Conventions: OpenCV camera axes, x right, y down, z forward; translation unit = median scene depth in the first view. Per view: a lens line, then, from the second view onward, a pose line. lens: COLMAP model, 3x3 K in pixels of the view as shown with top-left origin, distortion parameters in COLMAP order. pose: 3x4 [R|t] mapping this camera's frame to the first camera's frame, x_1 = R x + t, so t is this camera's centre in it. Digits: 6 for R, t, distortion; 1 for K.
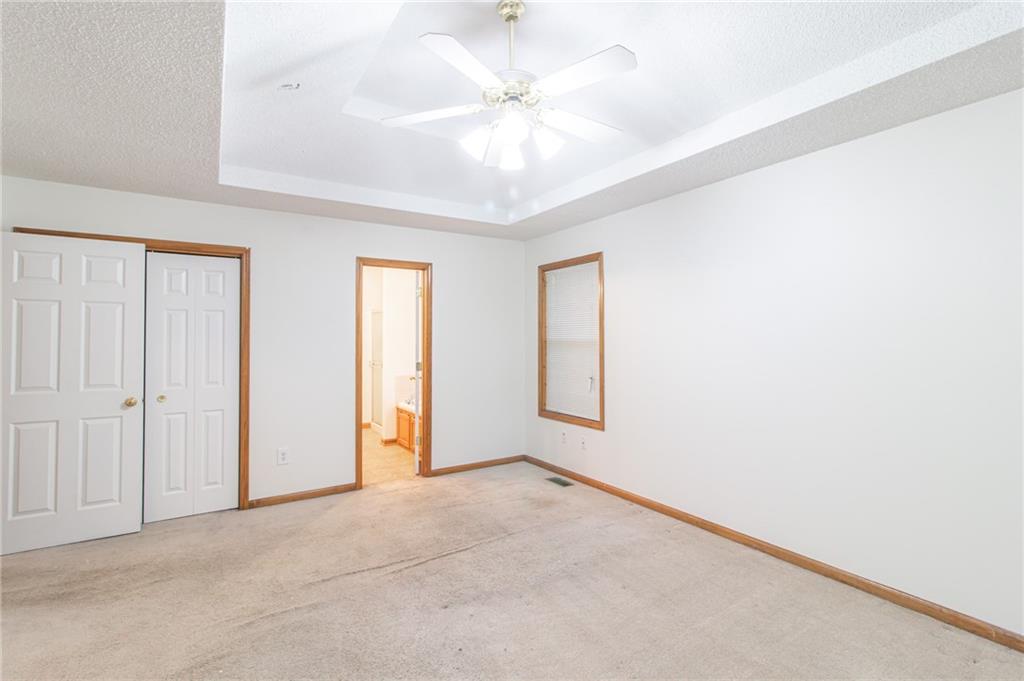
lens RADIAL K [[470.7, 0, 515.1], [0, 470.7, 330.9], [0, 0, 1]] dist [0.001294, 0.000391]
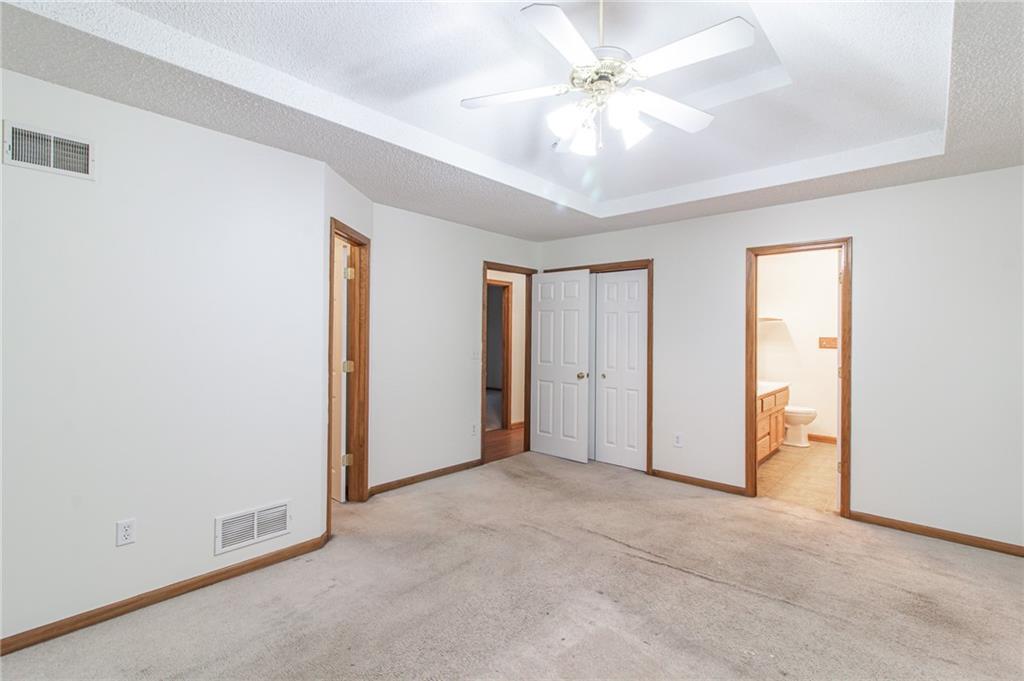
lens RADIAL K [[470.7, 0, 515.1], [0, 470.7, 330.9], [0, 0, 1]] dist [0.001294, 0.000391]
pose [[0.269033, -0.000332, -0.963131, 0.551444], [0.002444, 0.999997, 0.000338, 0.007445], [0.963128, -0.002445, 0.269033, 0.374638]]
